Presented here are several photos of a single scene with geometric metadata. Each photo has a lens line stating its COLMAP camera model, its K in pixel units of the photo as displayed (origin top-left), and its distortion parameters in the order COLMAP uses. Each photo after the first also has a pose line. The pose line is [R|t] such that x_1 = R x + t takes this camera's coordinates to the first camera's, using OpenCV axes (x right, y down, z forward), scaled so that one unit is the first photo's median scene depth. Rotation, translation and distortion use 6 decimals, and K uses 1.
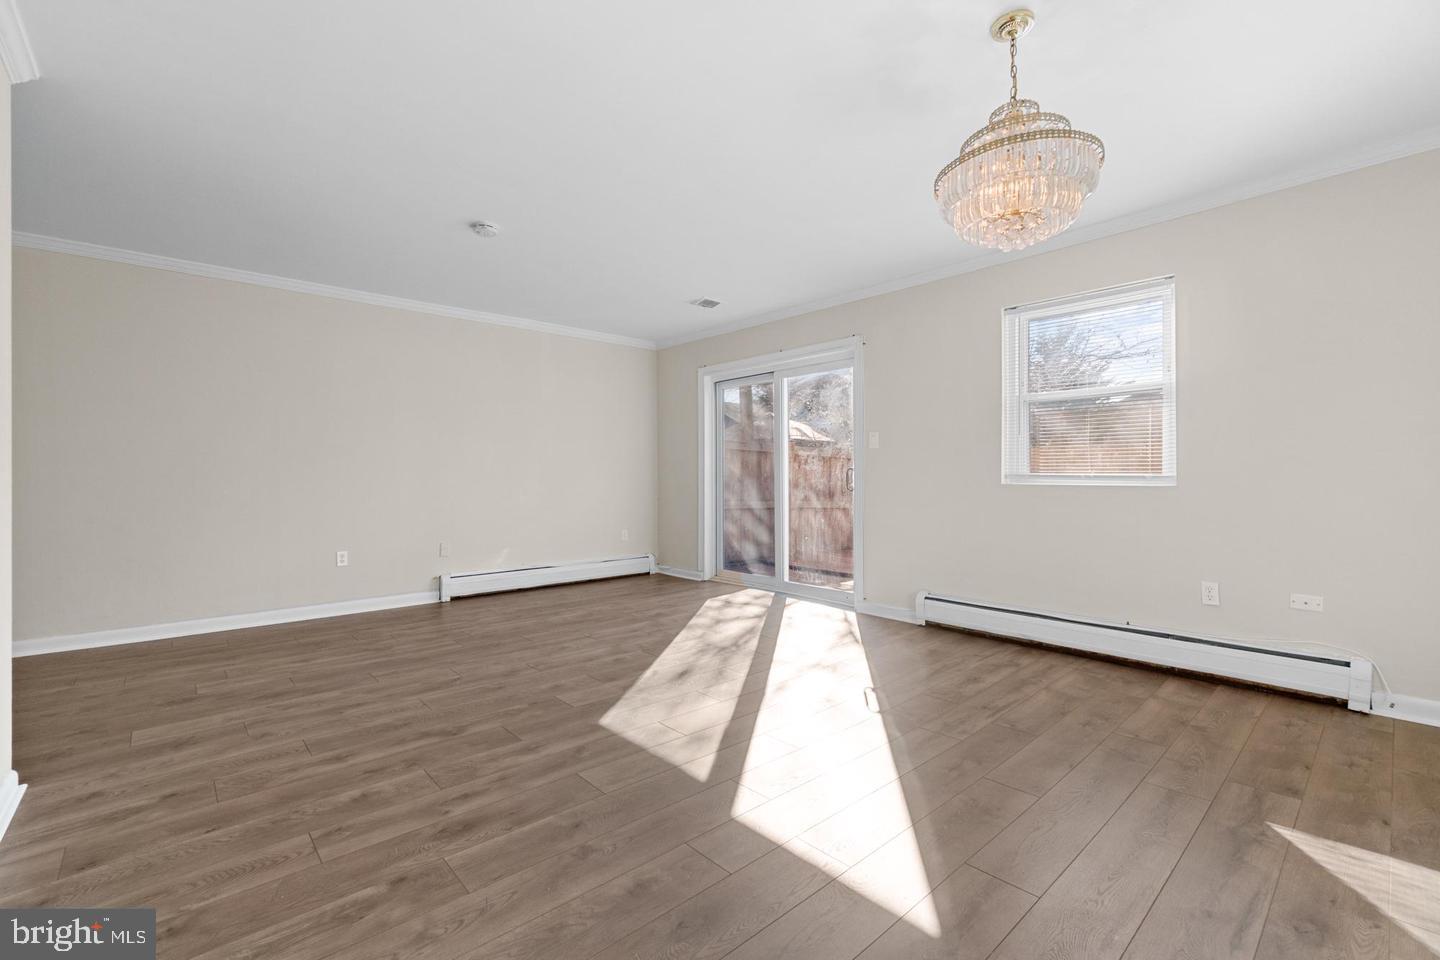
lens RADIAL K [[636.6, 0, 721.6], [0, 636.6, 478.7], [0, 0, 1]] dist [-0.014605, 0.002178]
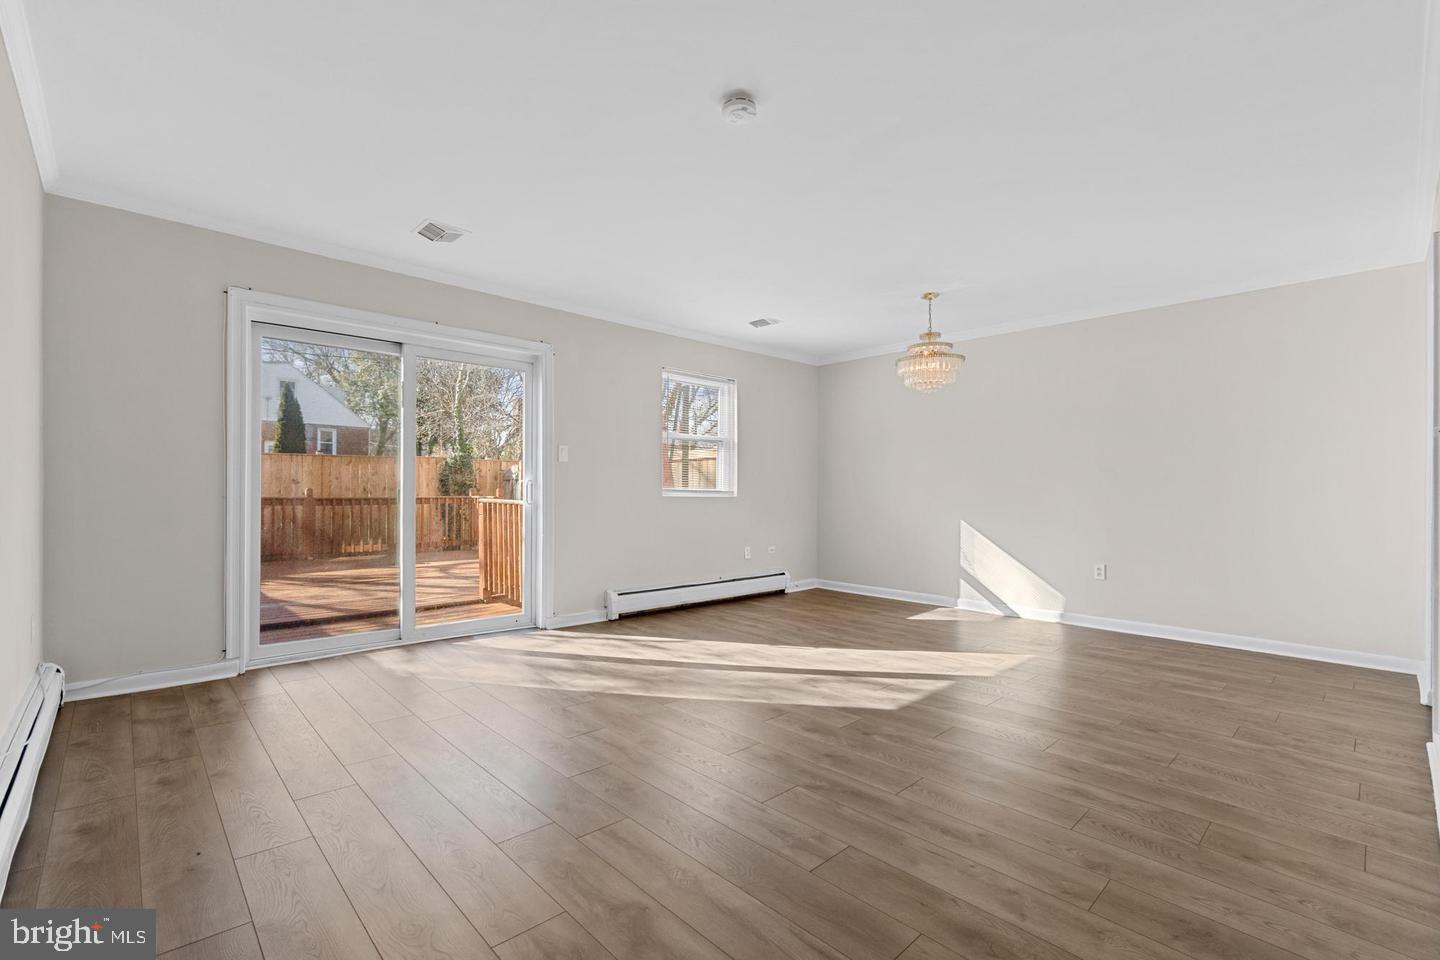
lens RADIAL K [[636.6, 0, 715.9], [0, 636.6, 478.0], [0, 0, 1]] dist [-0.014605, 0.002178]
pose [[-0.032390, 0.022593, 0.999220, -1.501638], [-0.005293, 0.999727, -0.022776, 0.001149], [-0.999461, -0.006026, -0.032261, 1.533037]]
